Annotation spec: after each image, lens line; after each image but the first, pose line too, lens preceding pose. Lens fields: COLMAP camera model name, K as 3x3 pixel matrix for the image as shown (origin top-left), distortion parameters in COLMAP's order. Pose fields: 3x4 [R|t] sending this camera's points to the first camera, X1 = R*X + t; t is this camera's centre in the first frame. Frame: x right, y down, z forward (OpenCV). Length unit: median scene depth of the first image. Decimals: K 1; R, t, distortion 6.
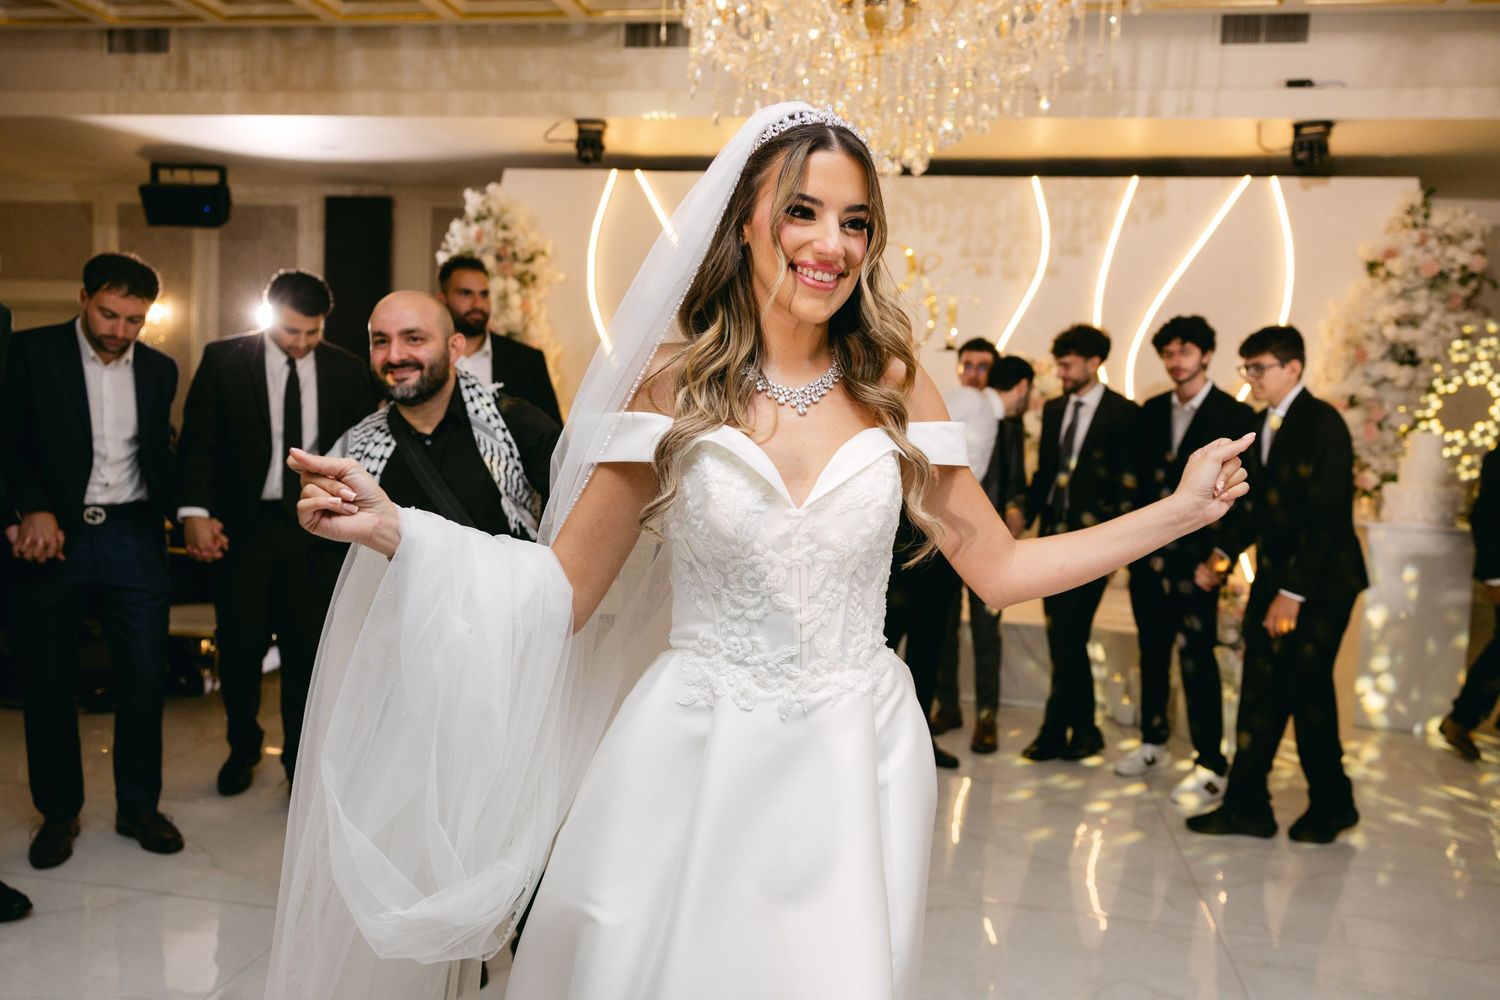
lens RADIAL K [[1118.4, 0, 782.5], [0, 1118.4, 507.2], [0, 0, 1]] dist [-0.008360, 0.004035]
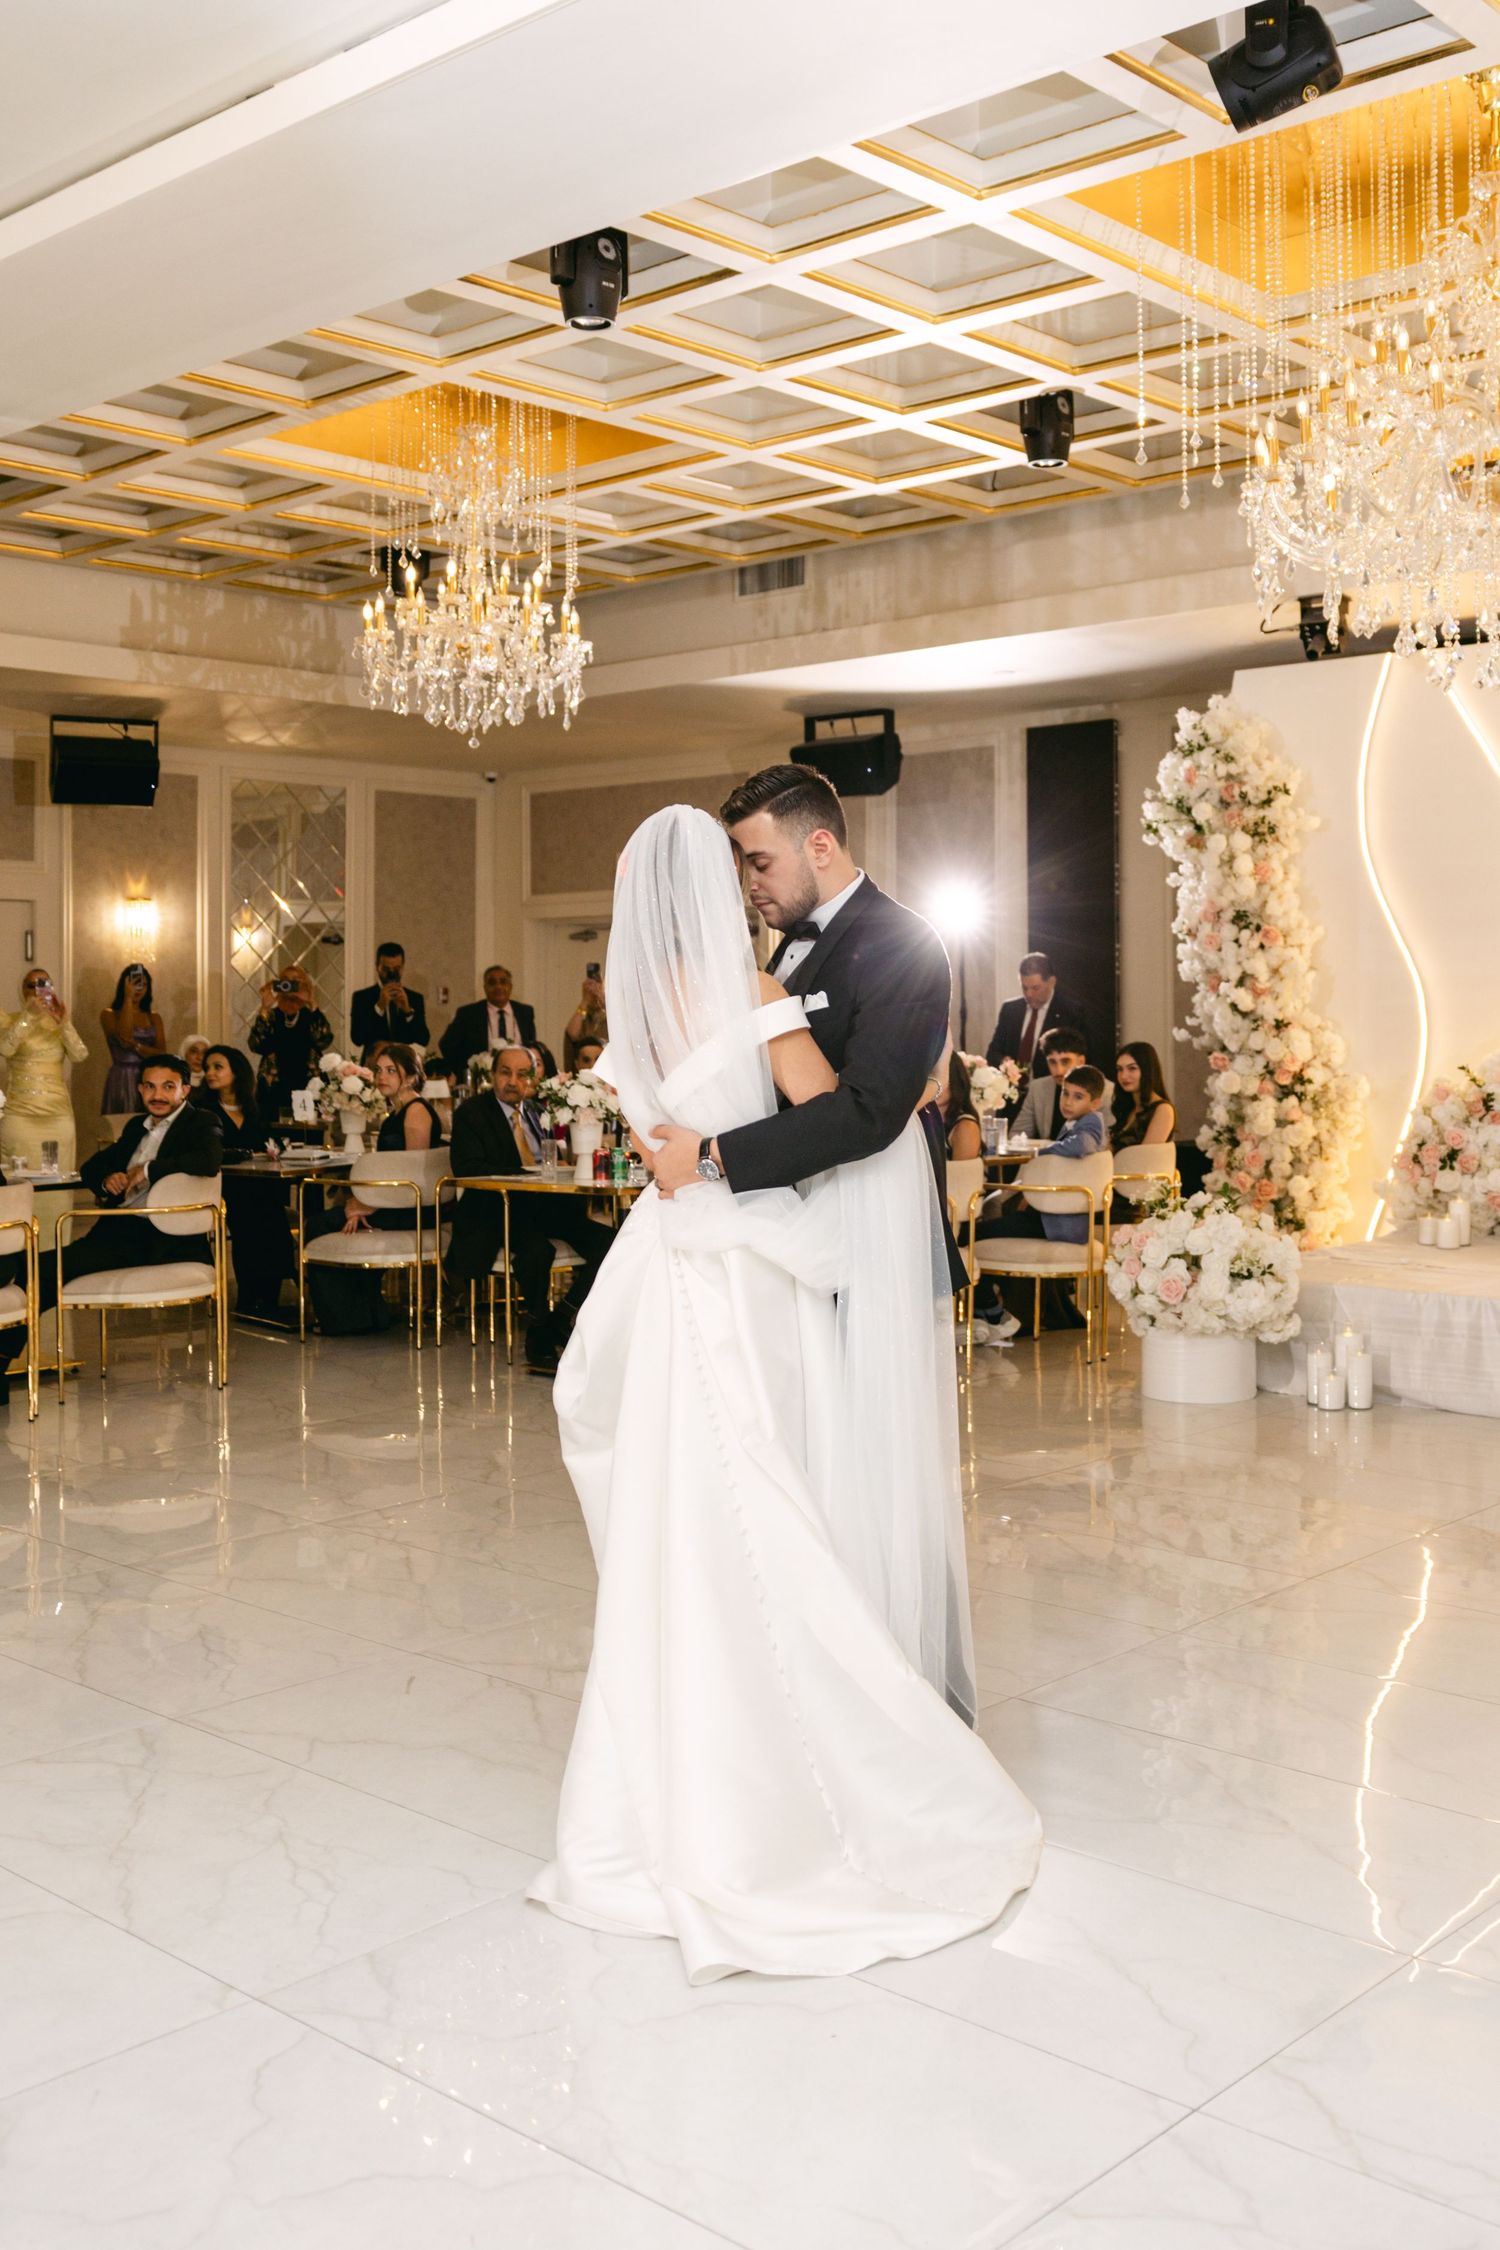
lens RADIAL K [[2290.9, 0, 858.4], [0, 2290.9, 930.7], [0, 0, 1]] dist [-0.010141, 0.000000]
pose [[0.844810, -0.066236, -0.530950, 0.288569], [-0.002726, 0.991763, -0.128059, 0.029452], [0.535059, 0.109633, 0.837671, -0.262765]]
